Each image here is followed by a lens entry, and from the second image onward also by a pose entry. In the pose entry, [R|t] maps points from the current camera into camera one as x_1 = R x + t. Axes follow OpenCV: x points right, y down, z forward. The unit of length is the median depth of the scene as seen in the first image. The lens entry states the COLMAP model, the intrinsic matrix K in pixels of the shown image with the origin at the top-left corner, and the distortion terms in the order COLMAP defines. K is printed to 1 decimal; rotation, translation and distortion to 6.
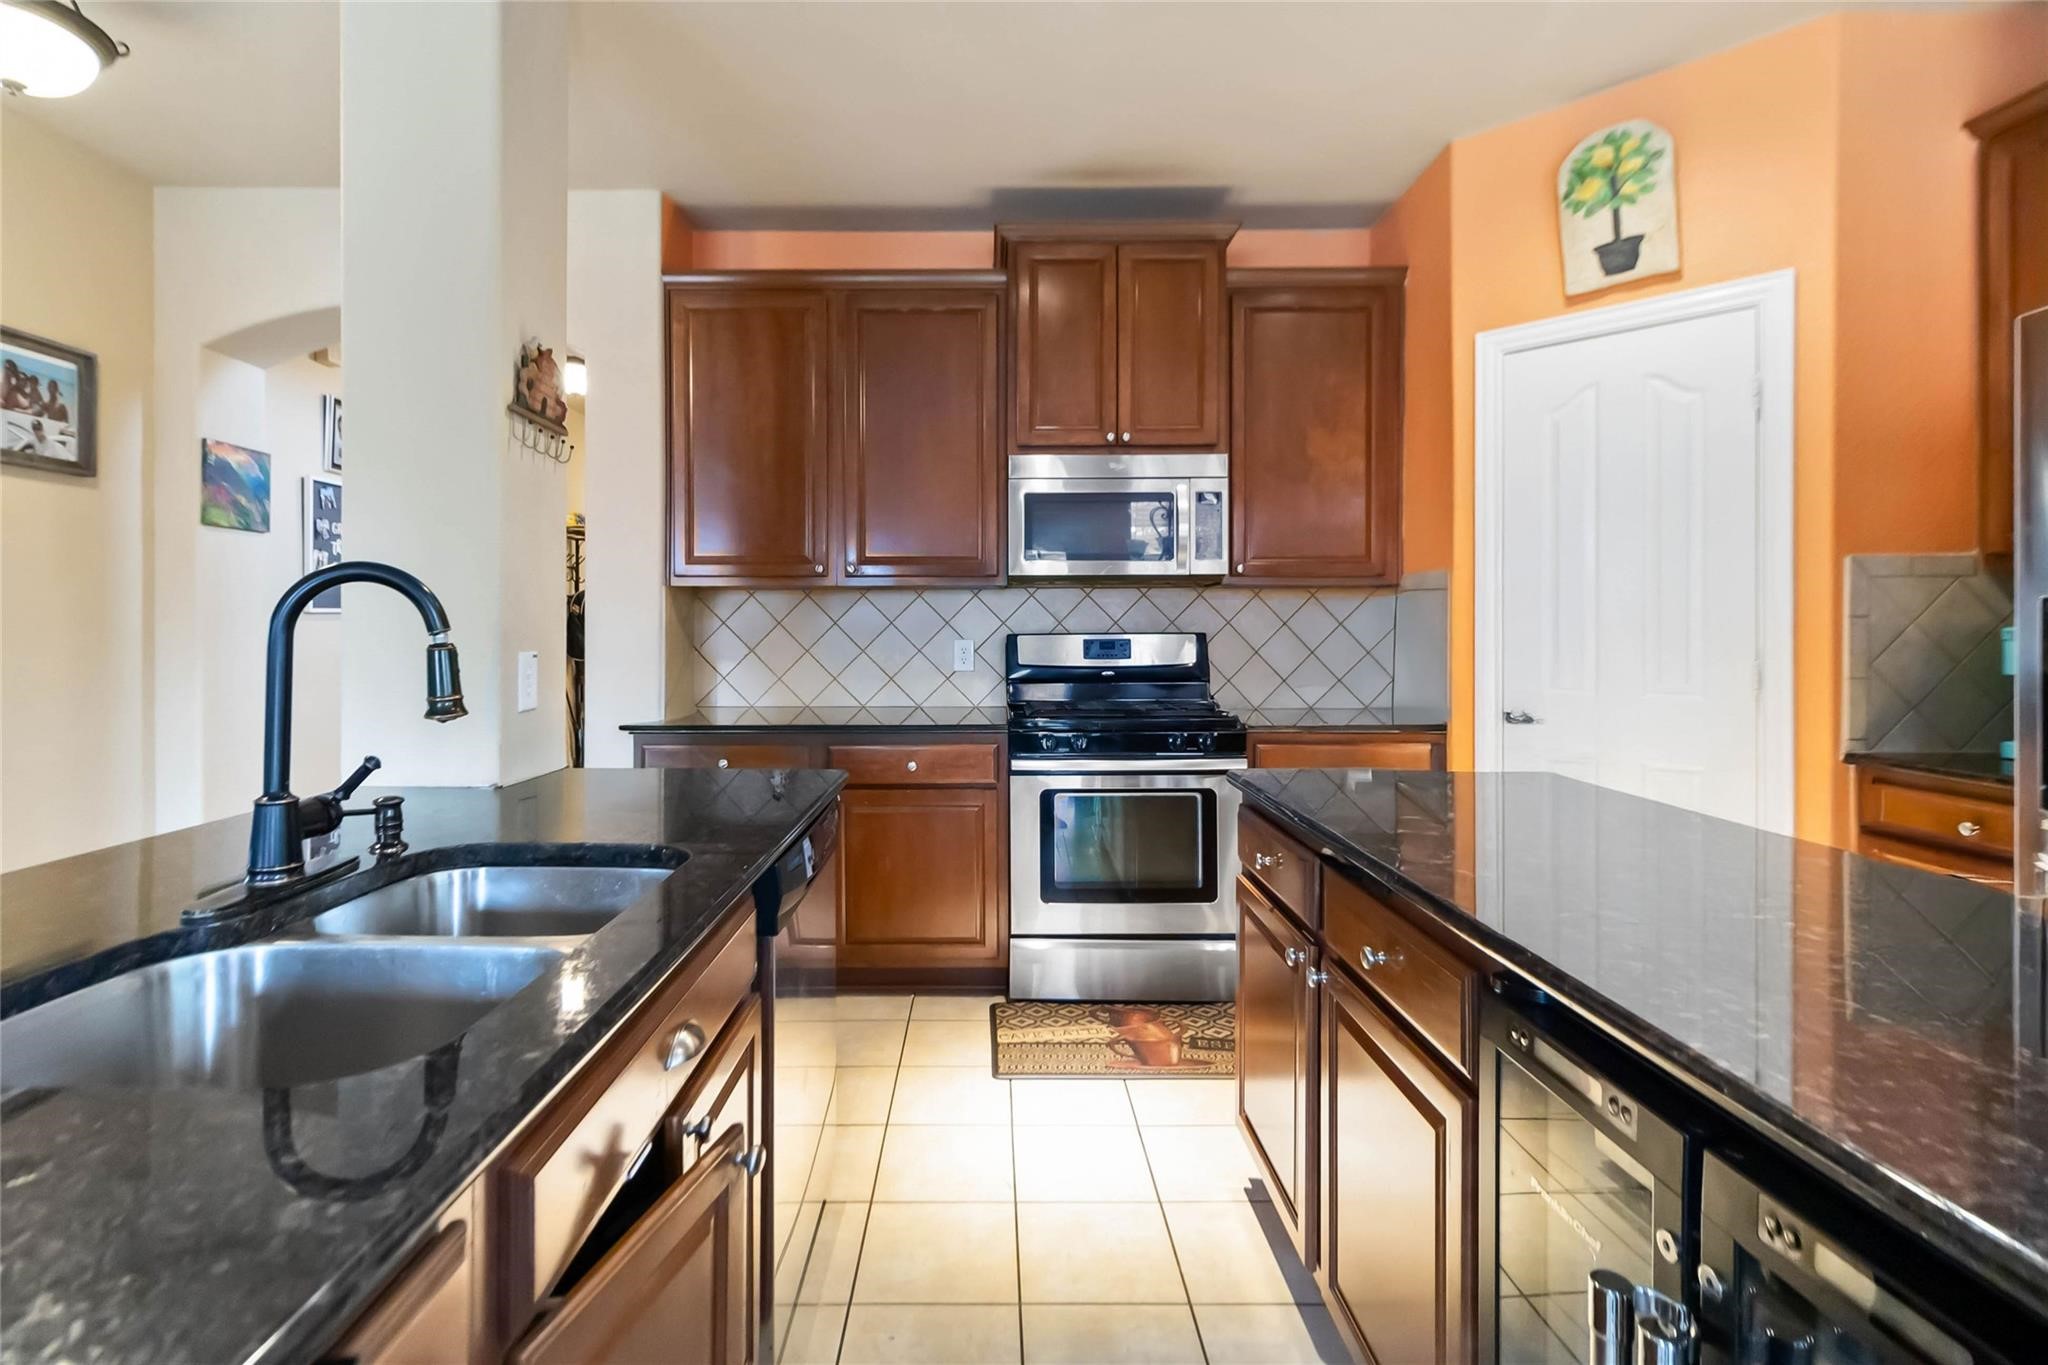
lens RADIAL K [[948.0, 0, 989.8], [0, 948.0, 630.7], [0, 0, 1]] dist [0.006441, -0.000061]
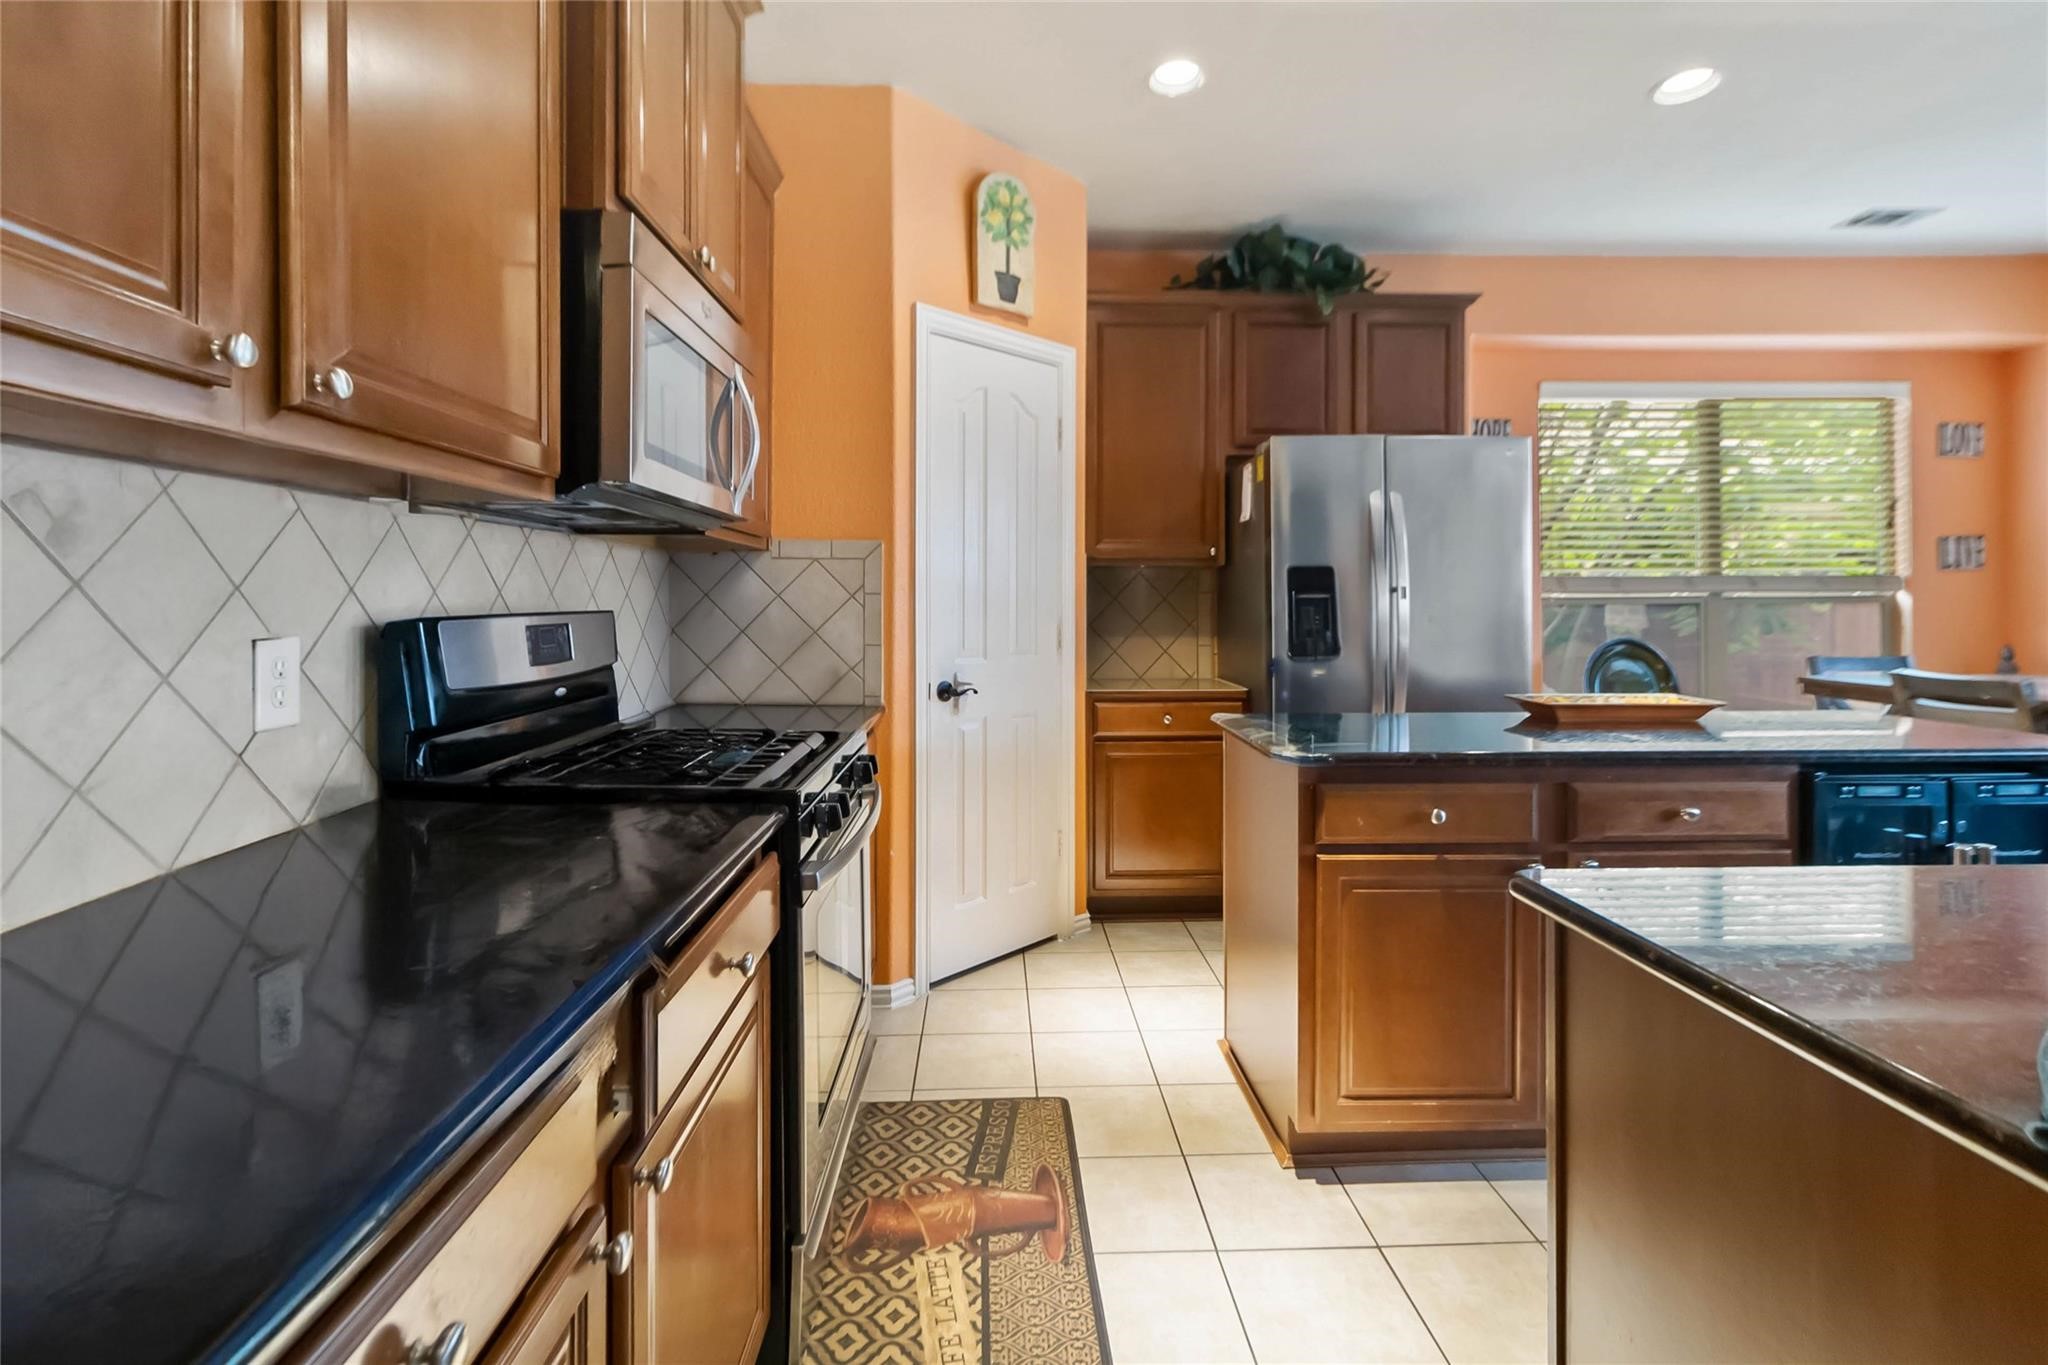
lens RADIAL K [[977.4, 0, 1031.3], [0, 977.4, 595.4], [0, 0, 1]] dist [0.007020, 0.000326]
pose [[-0.043082, 0.006630, 0.999050, -0.488540], [0.005007, 0.999967, -0.006421, -0.002618], [-0.999059, 0.004725, -0.043114, 0.908143]]
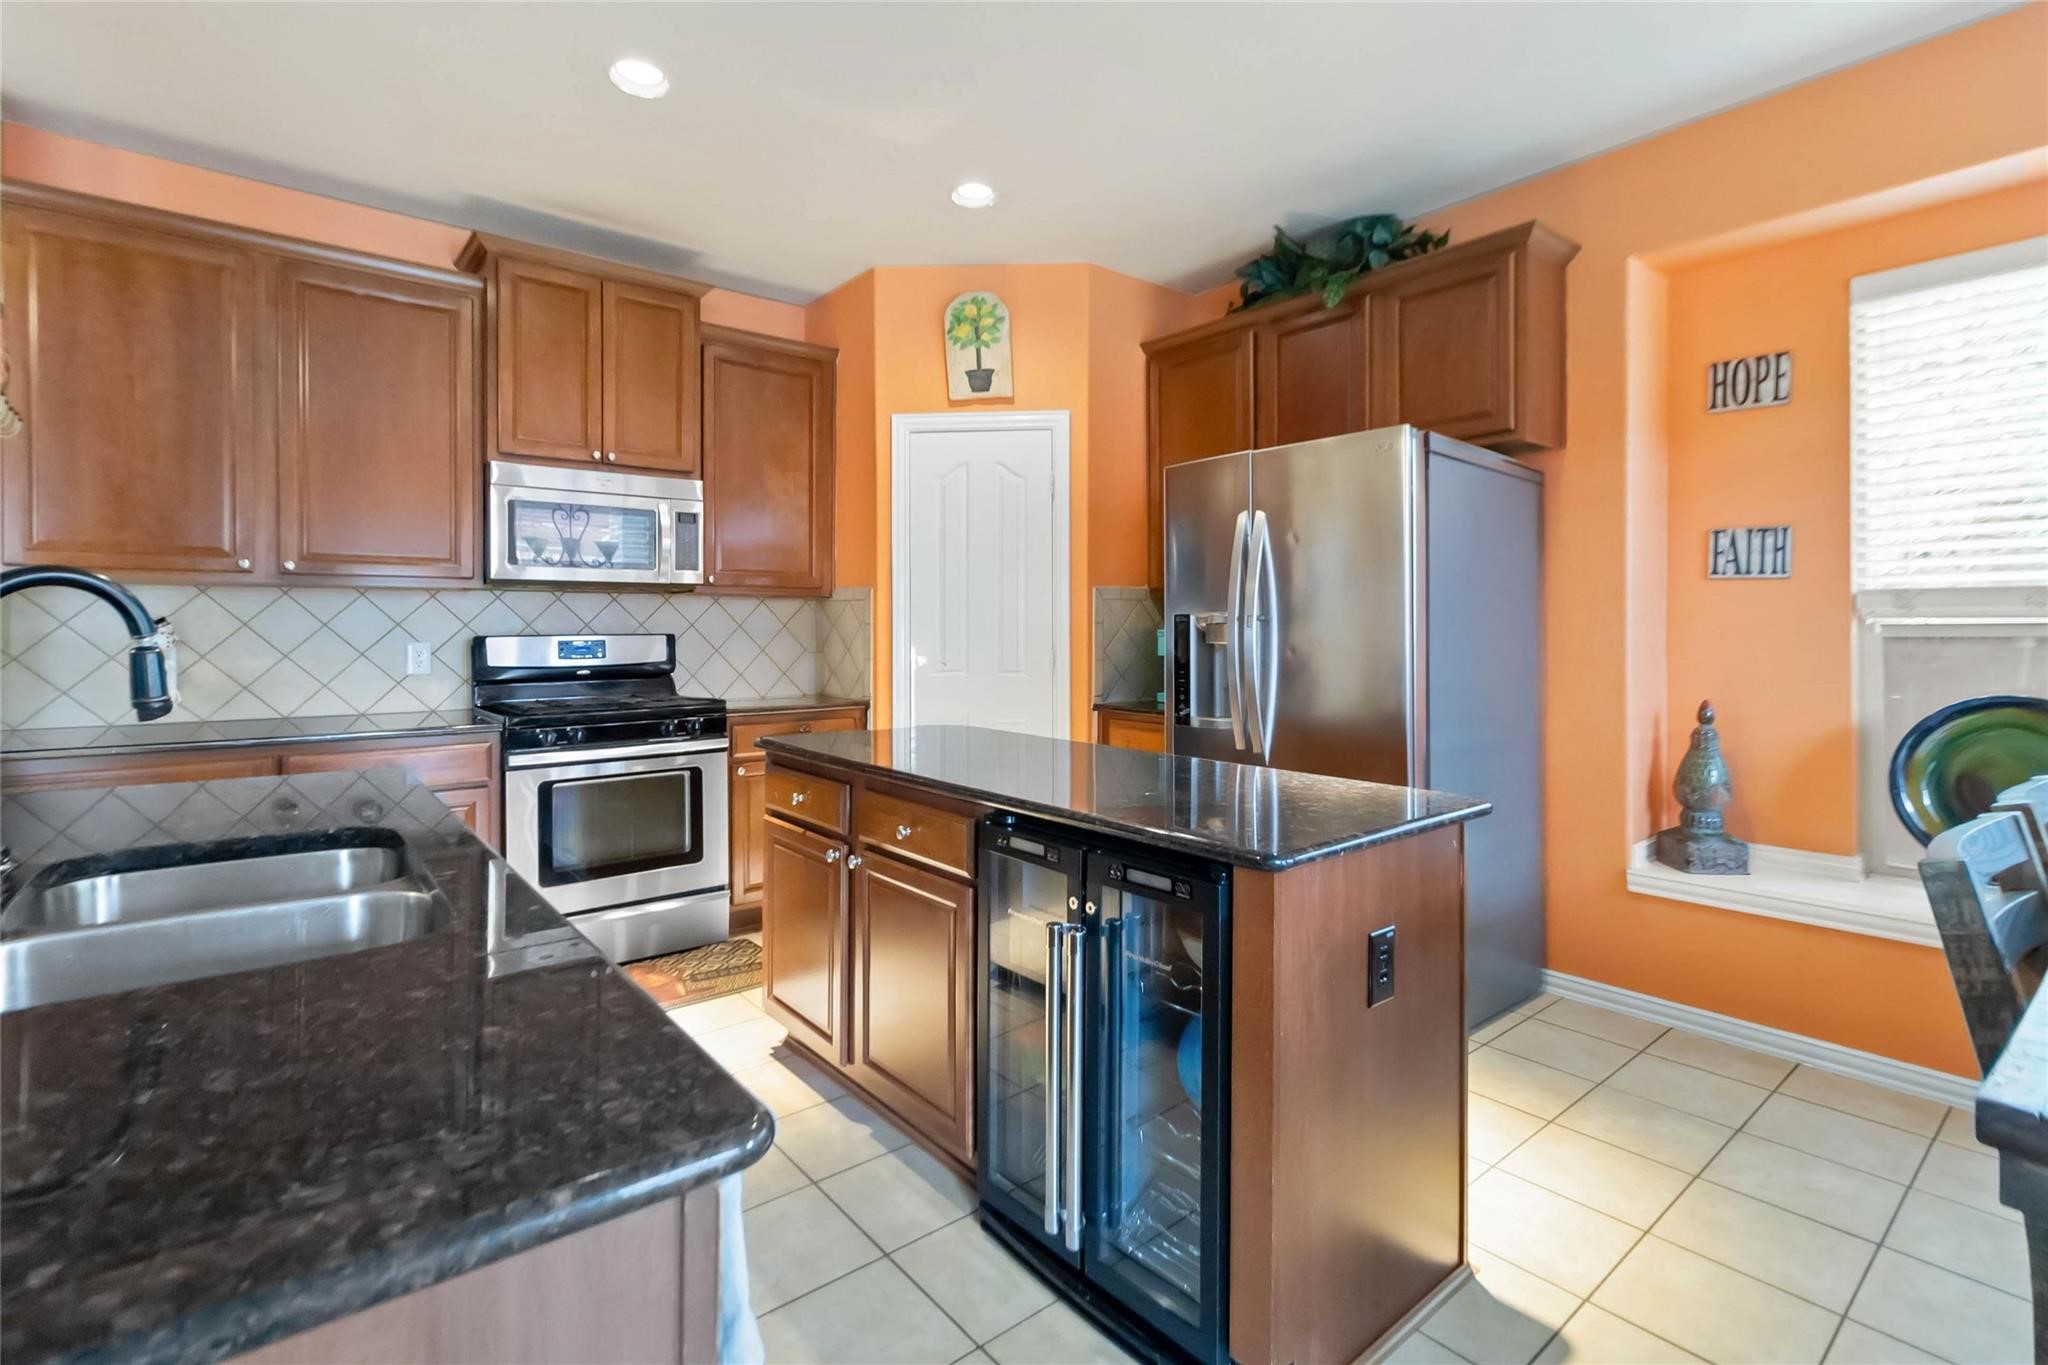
lens RADIAL K [[946.7, 0, 1021.7], [0, 946.7, 629.0], [0, 0, 1]] dist [0.001524, -0.000098]
pose [[0.774097, 0.000452, 0.633066, -0.200700], [0.001298, 0.999997, -0.002300, -0.000776], [-0.633065, 0.002602, 0.774094, -0.166372]]
